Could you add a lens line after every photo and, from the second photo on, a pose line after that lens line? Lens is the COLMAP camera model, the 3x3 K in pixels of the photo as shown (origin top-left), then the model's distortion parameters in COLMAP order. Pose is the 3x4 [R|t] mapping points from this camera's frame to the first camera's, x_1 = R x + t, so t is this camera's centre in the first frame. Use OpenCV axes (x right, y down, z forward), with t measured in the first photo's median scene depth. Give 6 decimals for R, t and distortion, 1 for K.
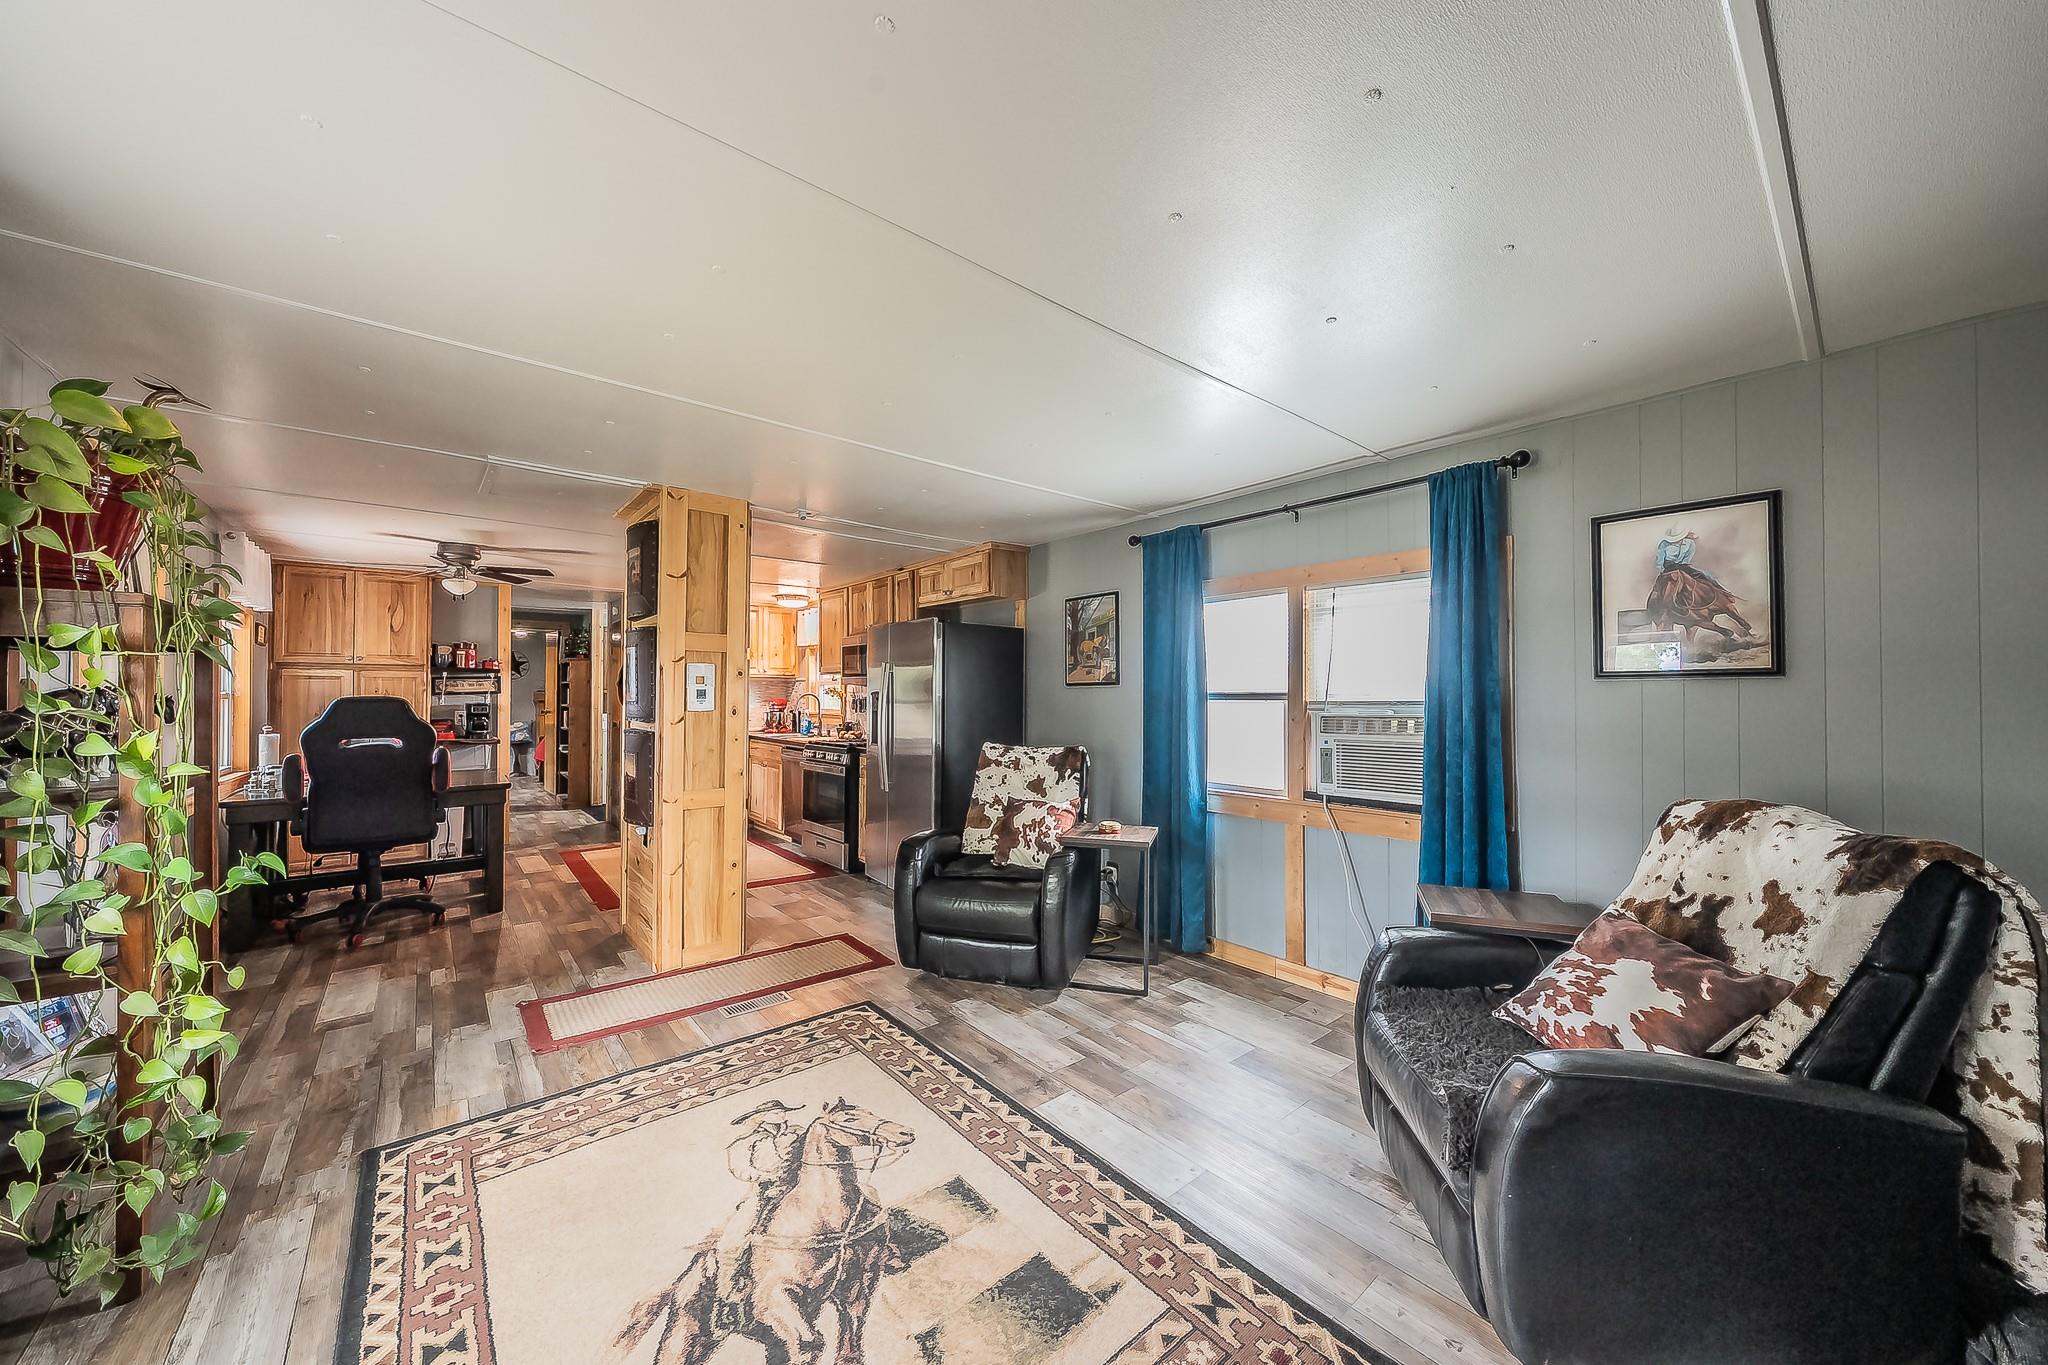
lens RADIAL K [[727.2, 0, 1014.1], [0, 727.2, 685.3], [0, 0, 1]] dist [-0.001838, -0.000101]
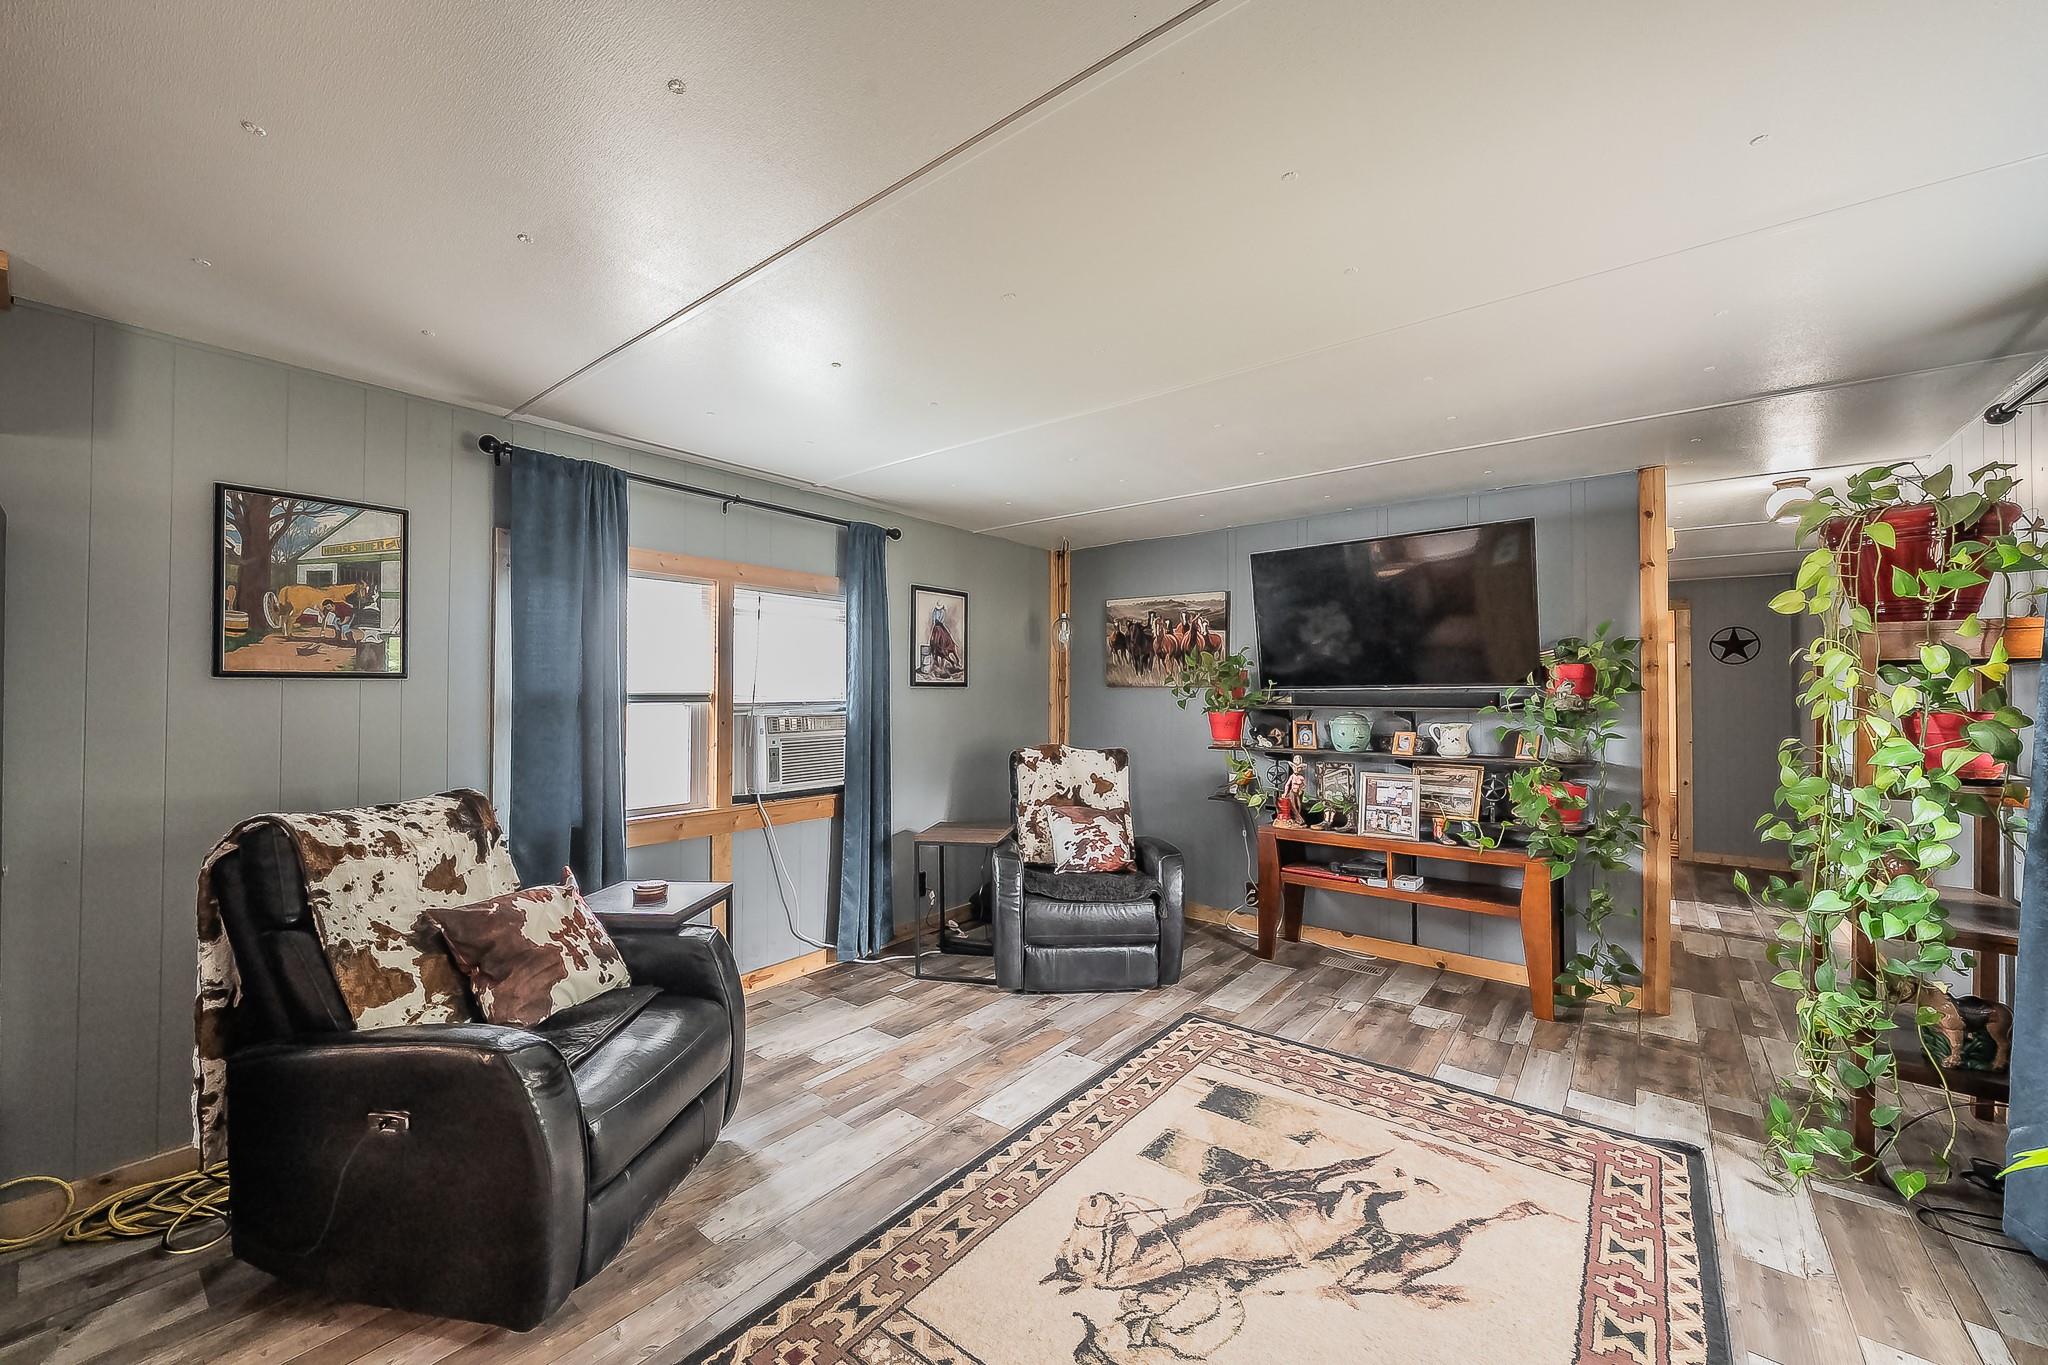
lens RADIAL K [[782.5, 0, 1018.8], [0, 782.5, 686.9], [0, 0, 1]] dist [0.002632, 0.000125]
pose [[-0.211176, 0.008701, 0.977409, -1.071974], [-0.015087, 0.999812, -0.012160, 0.011448], [-0.977332, -0.017314, -0.211005, 1.316357]]
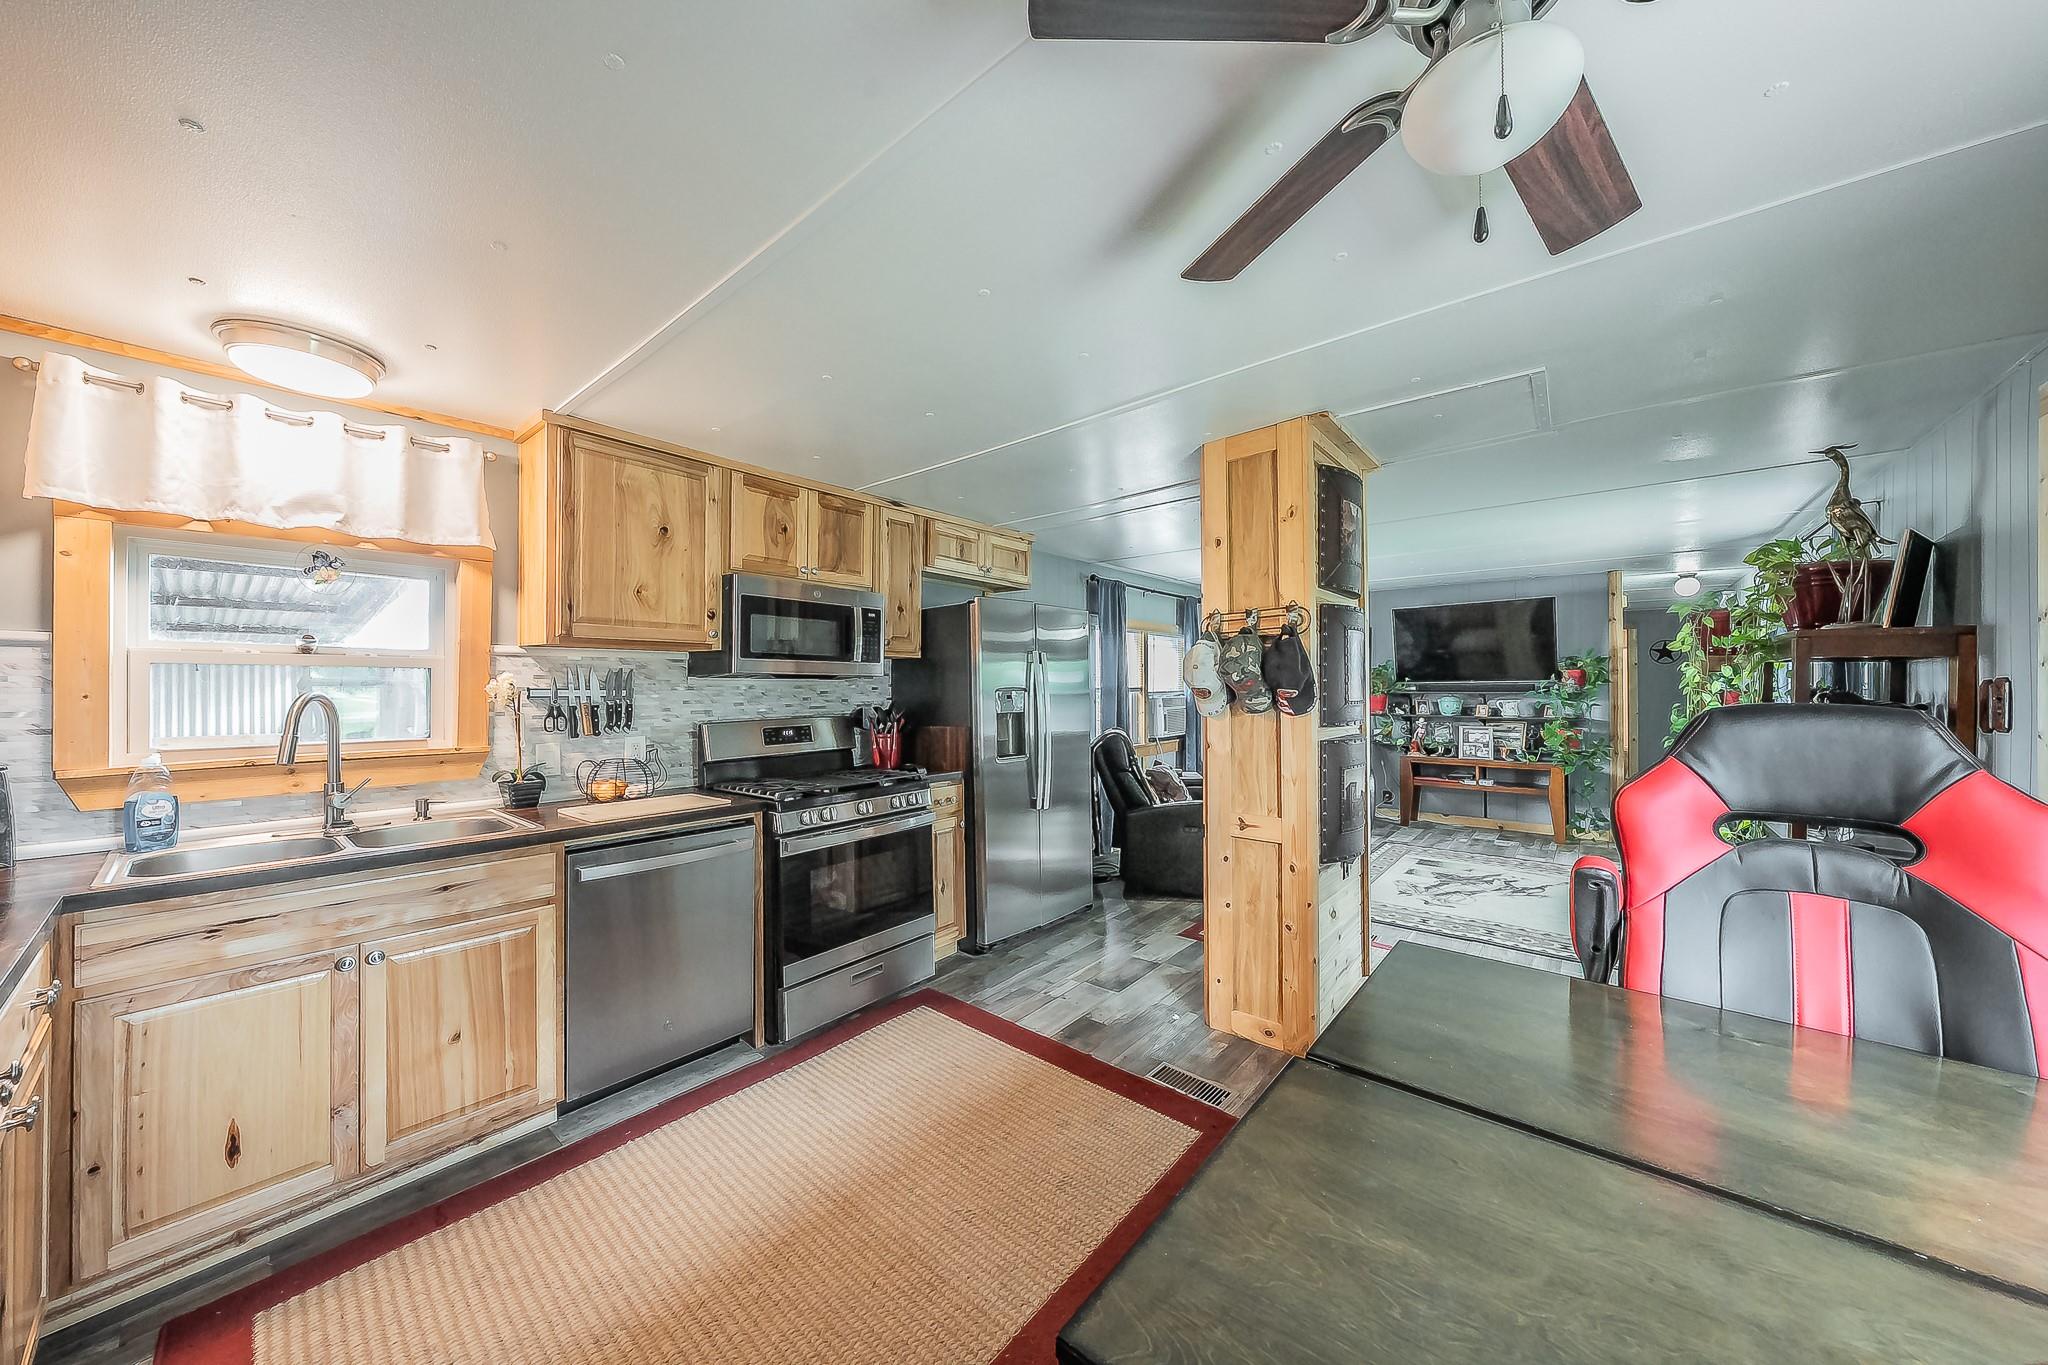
lens RADIAL K [[699.9, 0, 1017.4], [0, 699.9, 686.2], [0, 0, 1]] dist [0.000259, -0.000023]
pose [[-0.191288, -0.000867, 0.981534, -2.097981], [-0.008800, 0.999961, -0.000832, 0.018721], [-0.981494, -0.008797, -0.191288, 2.627777]]
